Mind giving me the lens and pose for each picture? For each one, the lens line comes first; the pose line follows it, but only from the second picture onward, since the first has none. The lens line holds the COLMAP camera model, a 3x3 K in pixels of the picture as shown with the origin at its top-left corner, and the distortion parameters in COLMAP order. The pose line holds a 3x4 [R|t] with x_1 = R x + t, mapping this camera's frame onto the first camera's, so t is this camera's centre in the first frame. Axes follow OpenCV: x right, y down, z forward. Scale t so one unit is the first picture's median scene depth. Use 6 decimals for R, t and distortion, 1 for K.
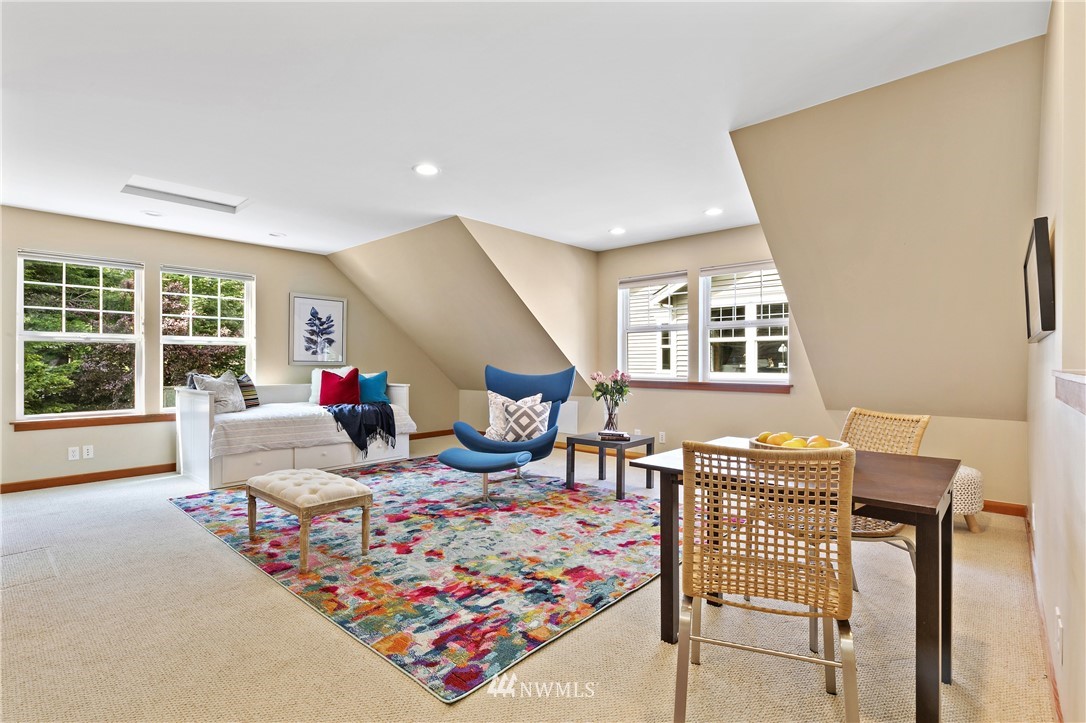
lens RADIAL K [[516.6, 0, 539.1], [0, 516.6, 361.5], [0, 0, 1]] dist [-0.002903, -0.000267]
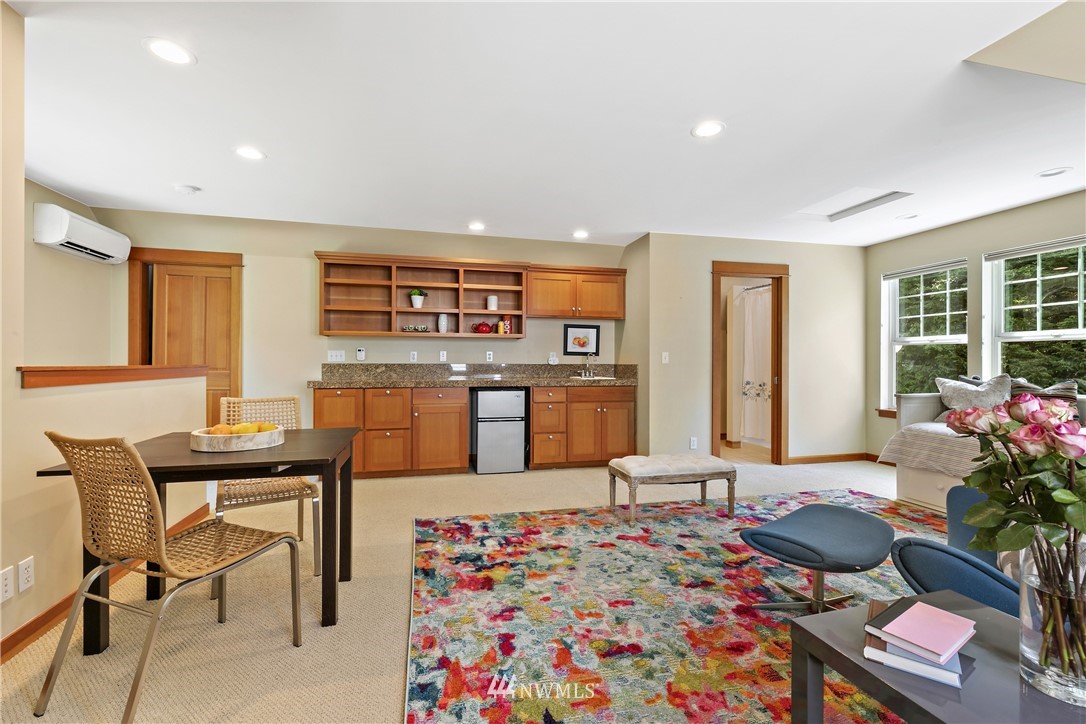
lens RADIAL K [[481.6, 0, 547.1], [0, 481.6, 360.8], [0, 0, 1]] dist [0.003289, 0.000058]
pose [[-0.549436, -0.003086, -0.835530, 0.661371], [-0.000078, 0.999993, -0.003642, 0.001666], [0.835536, -0.001936, -0.549433, 1.398513]]
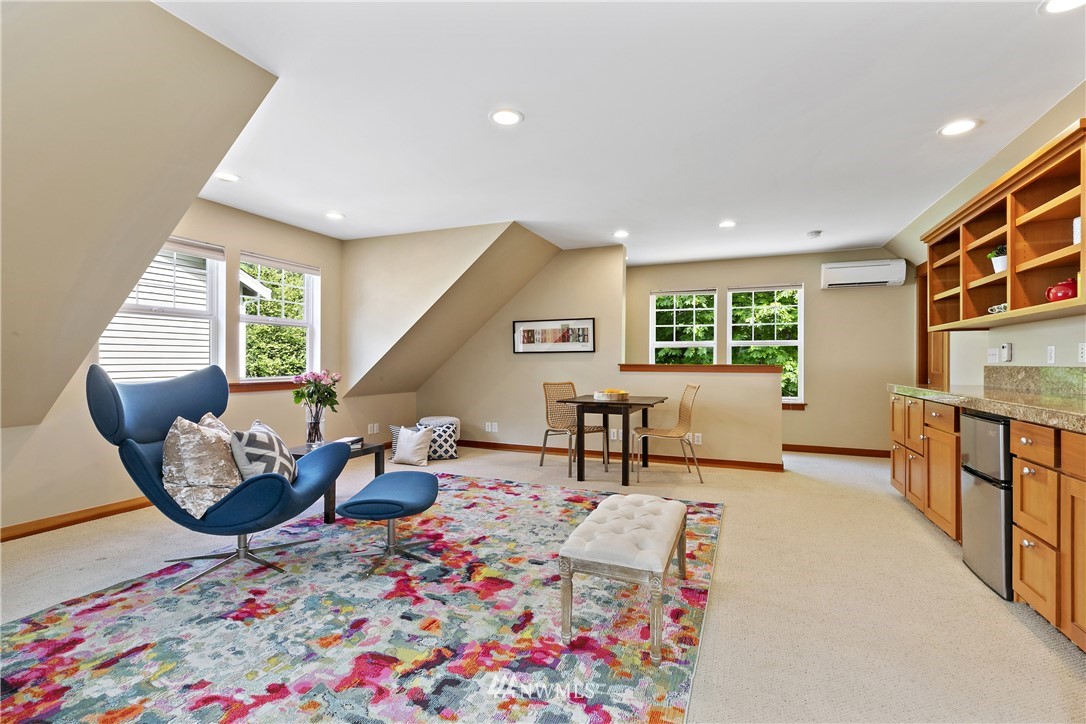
lens RADIAL K [[481.6, 0, 547.1], [0, 481.6, 360.8], [0, 0, 1]] dist [0.003289, 0.000058]
pose [[-0.341332, 0.001284, 0.939942, -1.087359], [-0.006017, 0.999976, -0.003551, 0.002278], [-0.939924, -0.006867, -0.341316, 1.379241]]
